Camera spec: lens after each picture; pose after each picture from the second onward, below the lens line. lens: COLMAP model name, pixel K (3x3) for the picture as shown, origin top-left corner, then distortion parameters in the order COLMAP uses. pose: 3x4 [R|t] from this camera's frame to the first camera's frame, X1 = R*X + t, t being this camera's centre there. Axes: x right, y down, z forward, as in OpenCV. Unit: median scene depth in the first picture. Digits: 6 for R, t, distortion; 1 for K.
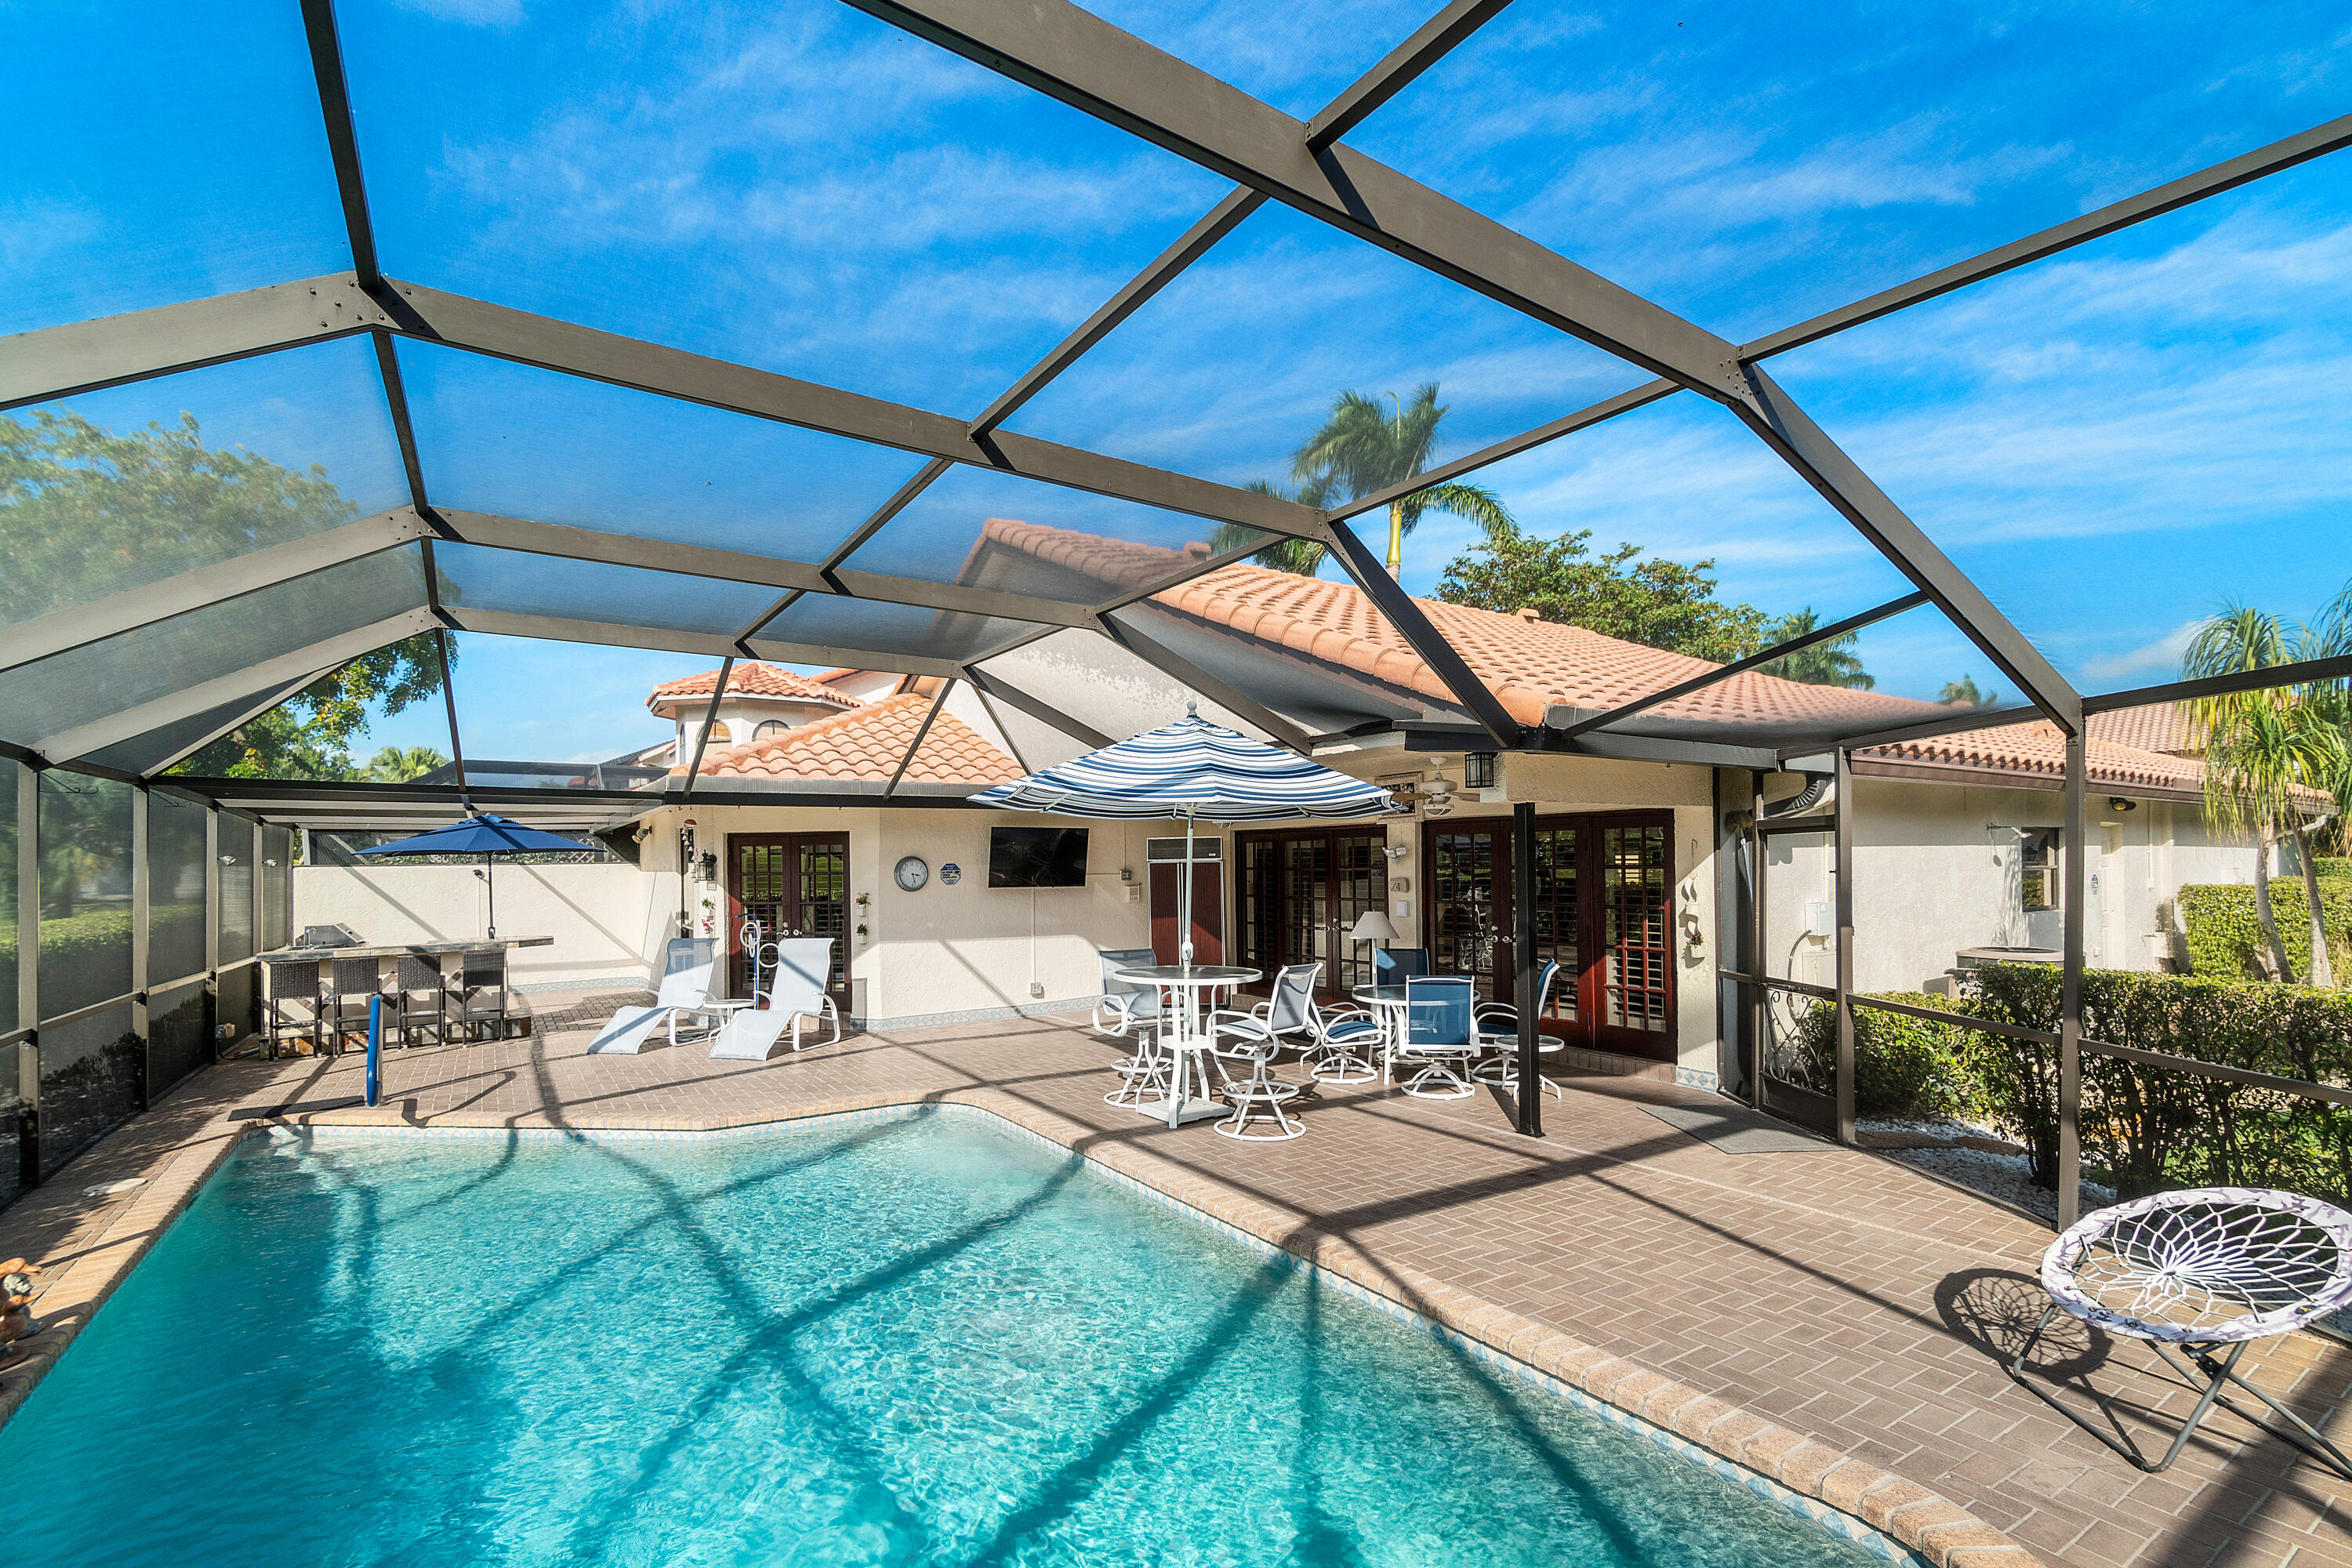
lens RADIAL K [[1031.5, 0, 1097.4], [0, 1031.5, 854.3], [0, 0, 1]] dist [-0.006945, 0.002733]
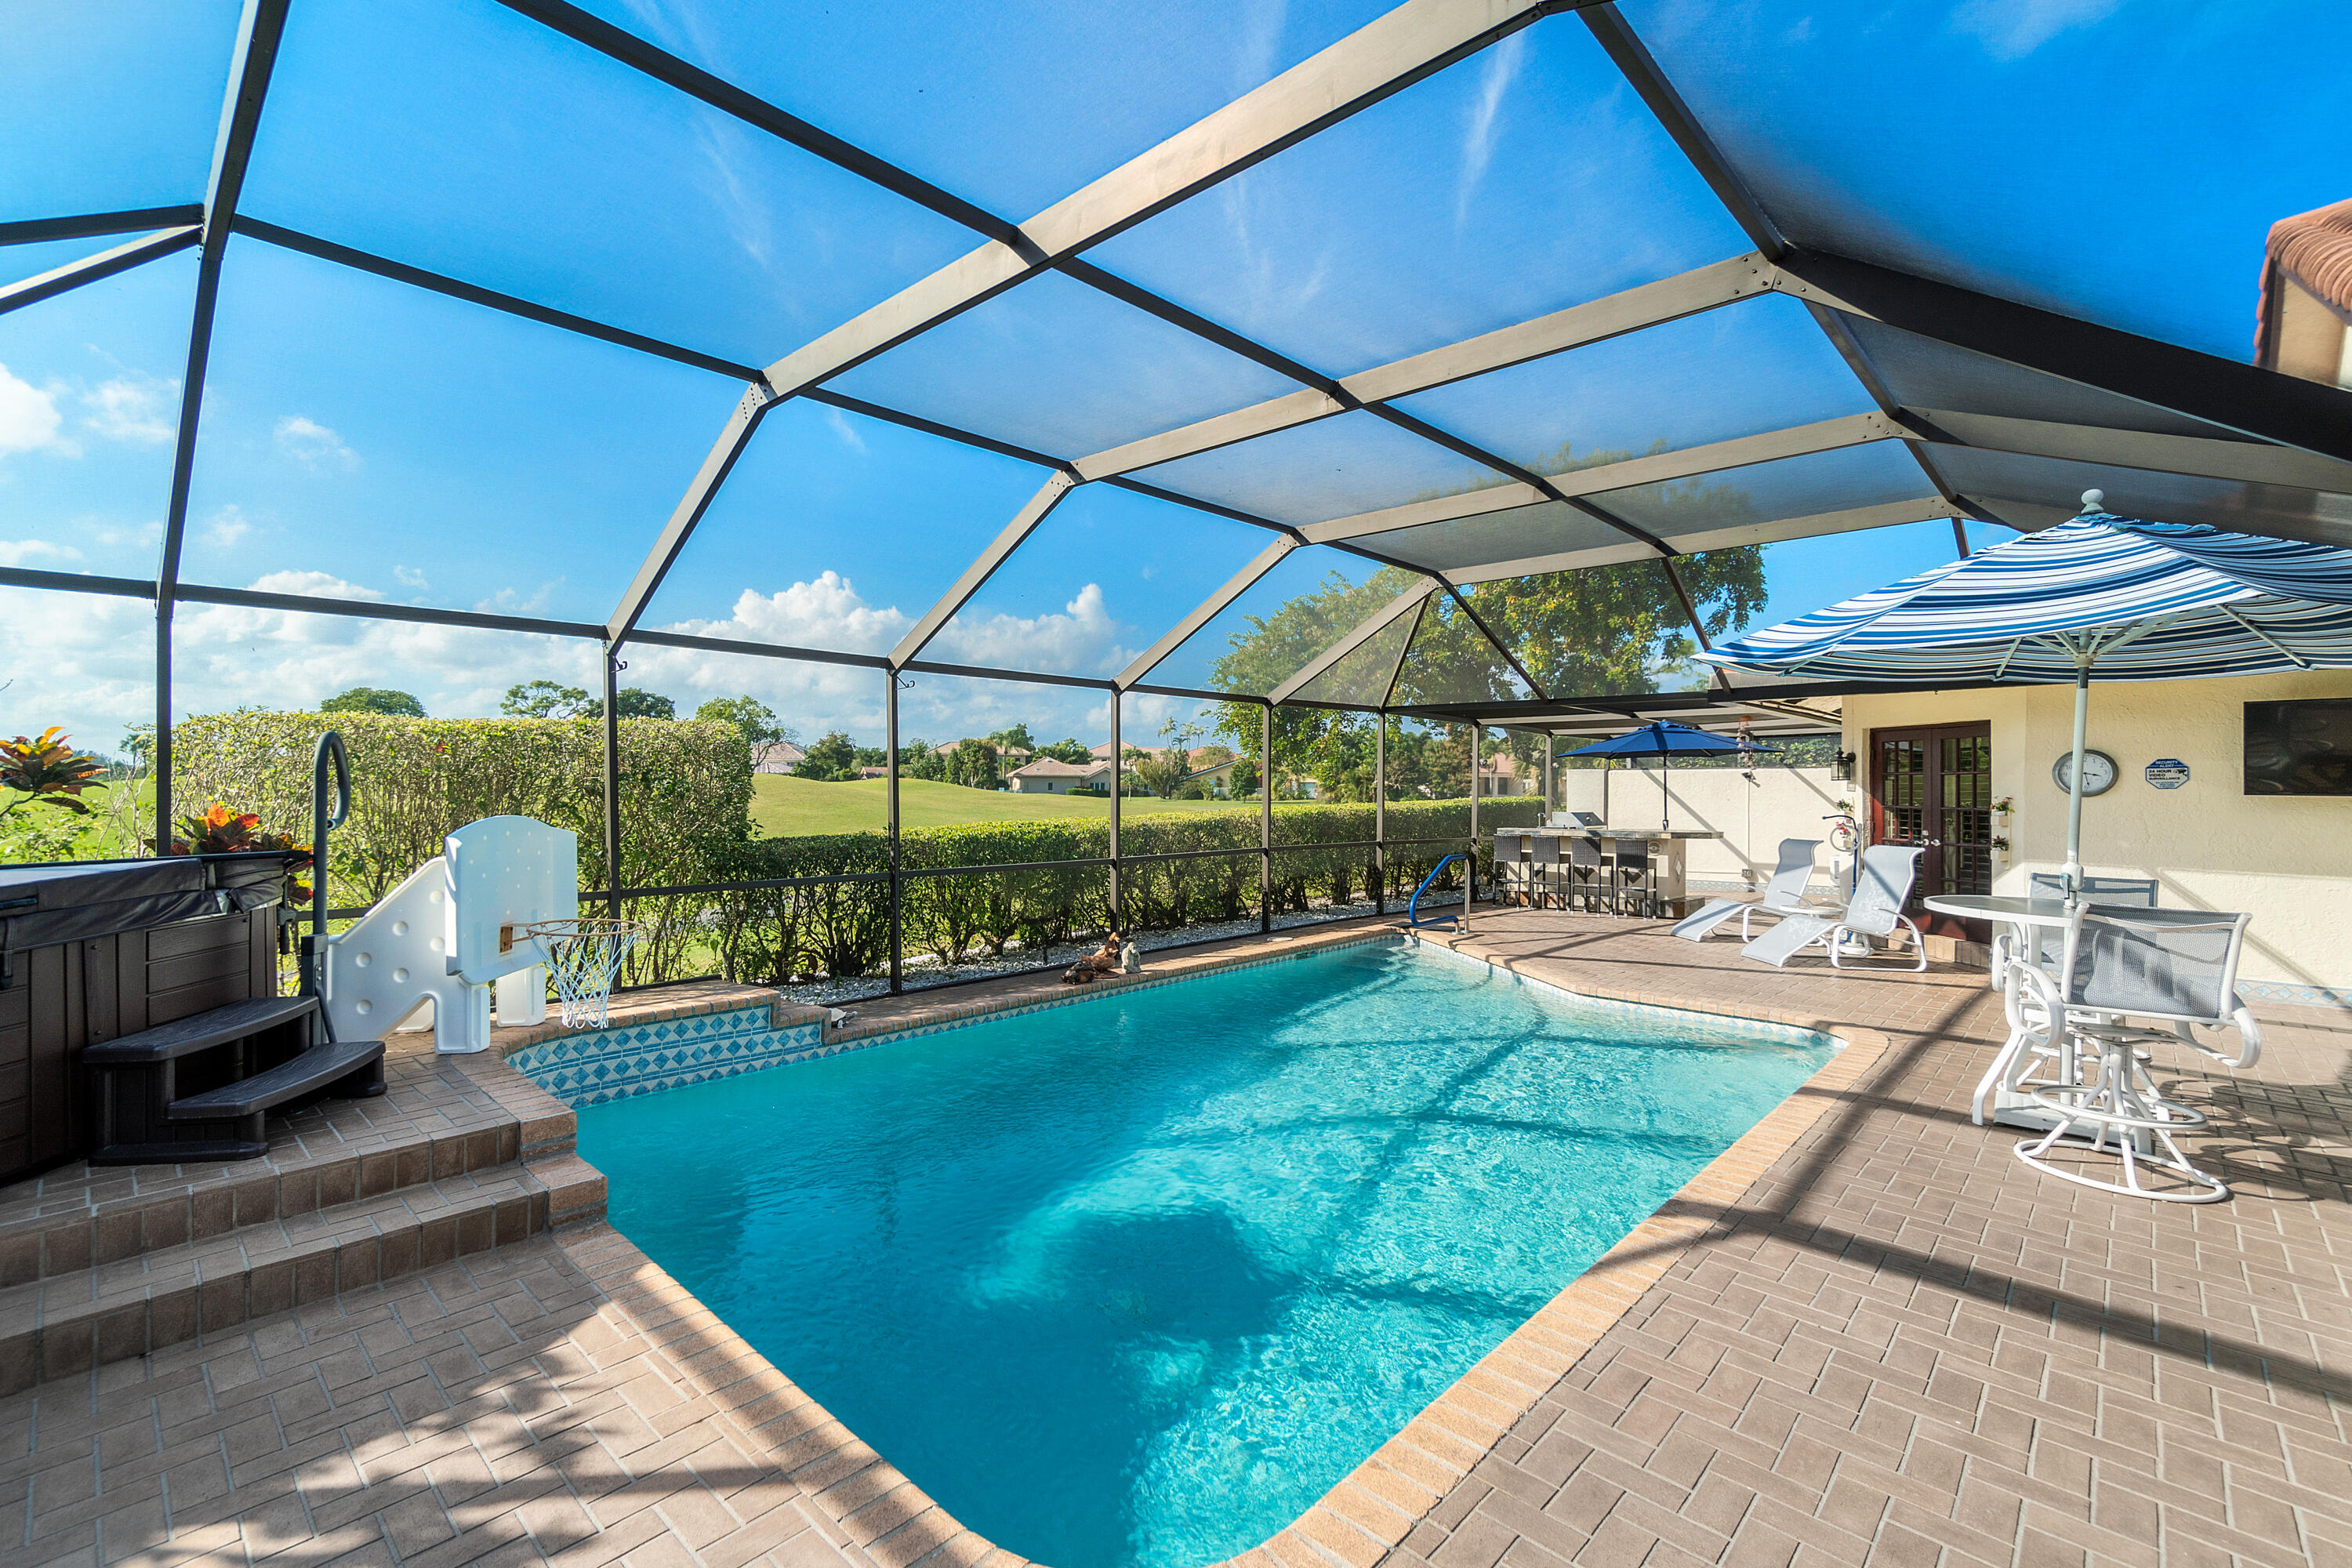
lens RADIAL K [[1031.5, 0, 1170.6], [0, 1031.5, 784.8], [0, 0, 1]] dist [-0.006945, 0.002733]
pose [[0.264999, 0.011941, -0.964175, 0.364168], [0.004886, 0.999894, 0.013726, 0.014393], [0.964236, -0.008348, 0.264913, 0.177124]]
